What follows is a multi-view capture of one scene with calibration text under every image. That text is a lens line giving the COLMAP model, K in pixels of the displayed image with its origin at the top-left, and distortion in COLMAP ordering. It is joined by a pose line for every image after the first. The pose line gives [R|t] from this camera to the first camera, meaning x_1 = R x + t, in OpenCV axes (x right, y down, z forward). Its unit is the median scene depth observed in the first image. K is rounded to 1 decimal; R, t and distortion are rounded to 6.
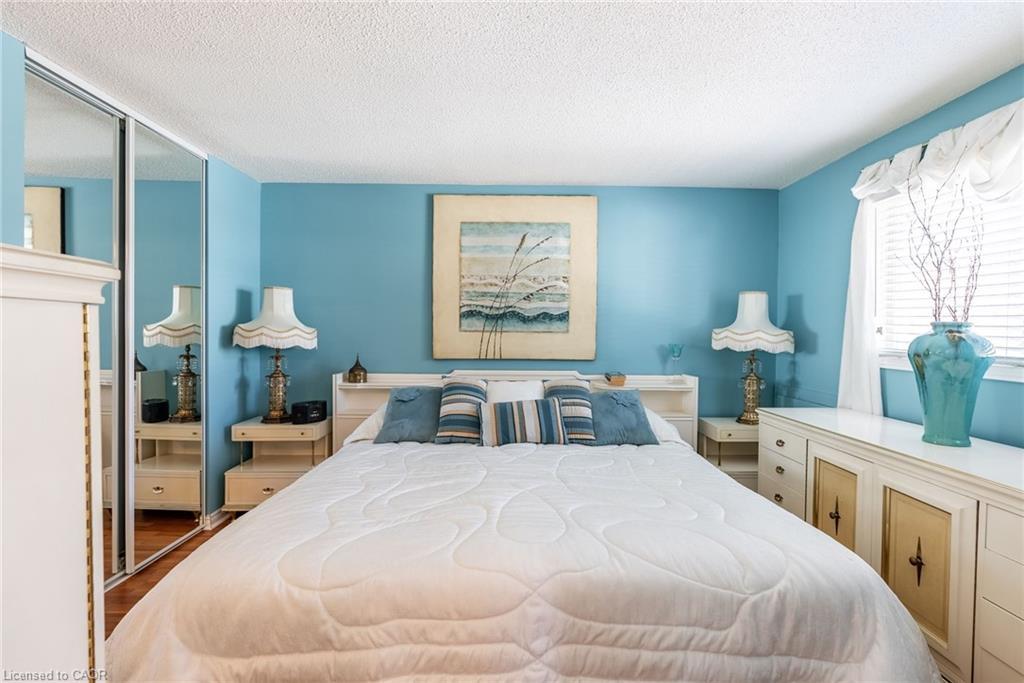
lens RADIAL K [[466.6, 0, 512.6], [0, 466.6, 339.1], [0, 0, 1]] dist [-0.000991, 0.000264]
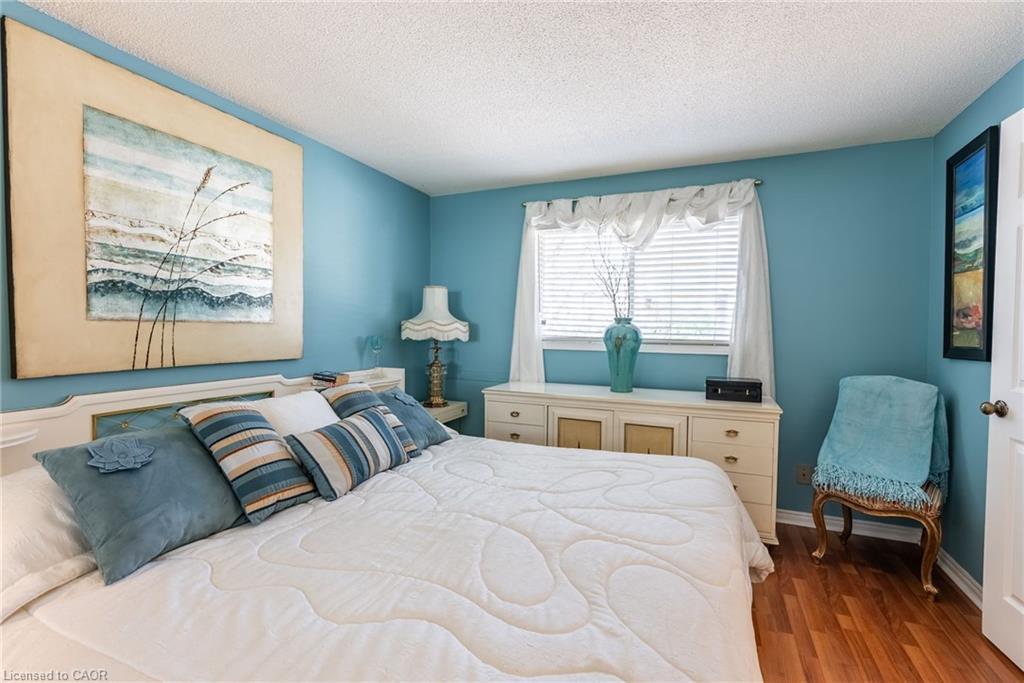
lens RADIAL K [[466.6, 0, 510.3], [0, 466.6, 343.7], [0, 0, 1]] dist [-0.000991, 0.000264]
pose [[0.413951, -0.036636, 0.909562, -0.389146], [0.007482, 0.999293, 0.036845, -0.005800], [-0.910268, -0.008447, 0.413933, 0.364287]]
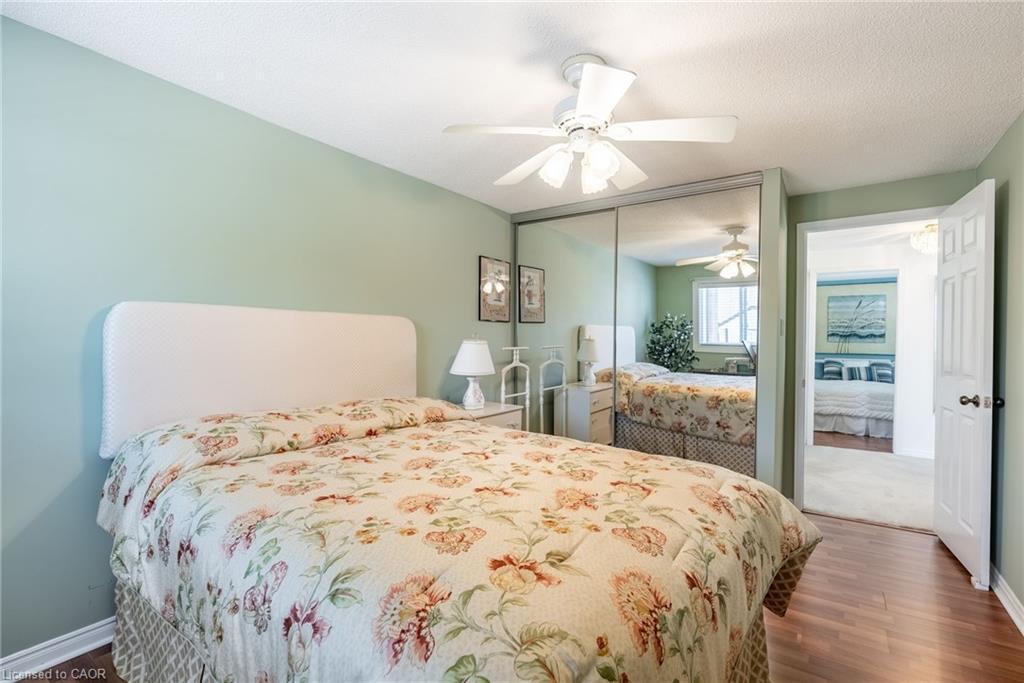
lens RADIAL K [[466.6, 0, 512.5], [0, 466.6, 342.8], [0, 0, 1]] dist [-0.000991, 0.000264]
pose [[0.815121, 0.006367, -0.579255, -0.043230], [-0.010943, 0.999930, -0.004408, 0.016575], [0.579187, 0.009932, 0.815134, -1.920969]]
